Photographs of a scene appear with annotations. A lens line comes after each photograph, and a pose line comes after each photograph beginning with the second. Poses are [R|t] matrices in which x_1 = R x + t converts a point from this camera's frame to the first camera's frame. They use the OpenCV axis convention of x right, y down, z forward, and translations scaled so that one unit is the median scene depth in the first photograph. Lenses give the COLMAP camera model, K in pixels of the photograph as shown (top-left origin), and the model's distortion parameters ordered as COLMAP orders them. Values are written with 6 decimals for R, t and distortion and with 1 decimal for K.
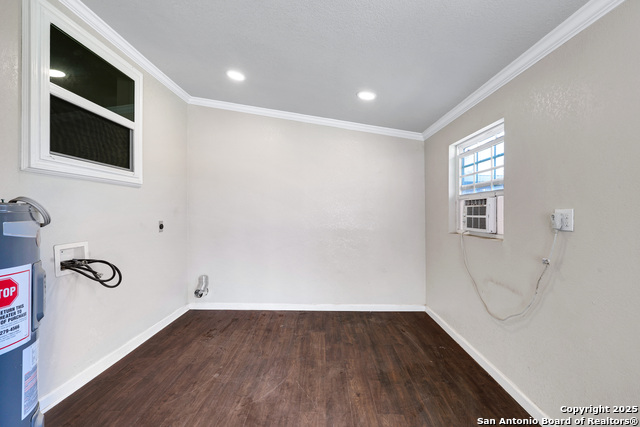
lens RADIAL K [[296.6, 0, 320.0], [0, 296.6, 212.5], [0, 0, 1]] dist [-0.007395, 0.000797]
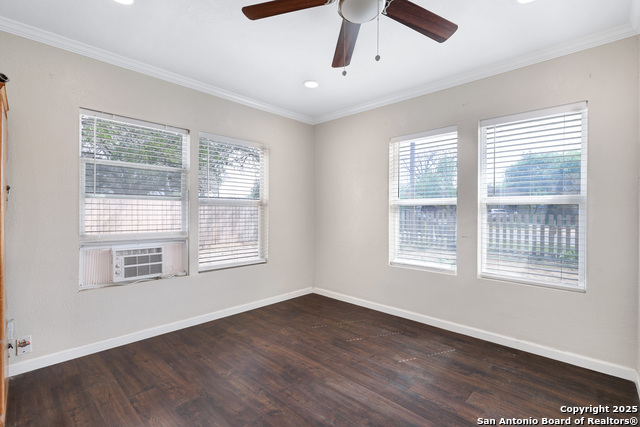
lens RADIAL K [[296.6, 0, 321.8], [0, 296.6, 212.9], [0, 0, 1]] dist [-0.007395, 0.000797]
pose [[-0.735820, -0.008818, 0.677120, -0.747791], [-0.008338, 0.999957, 0.003962, -0.200082], [-0.677126, -0.002731, -0.735862, 1.442467]]
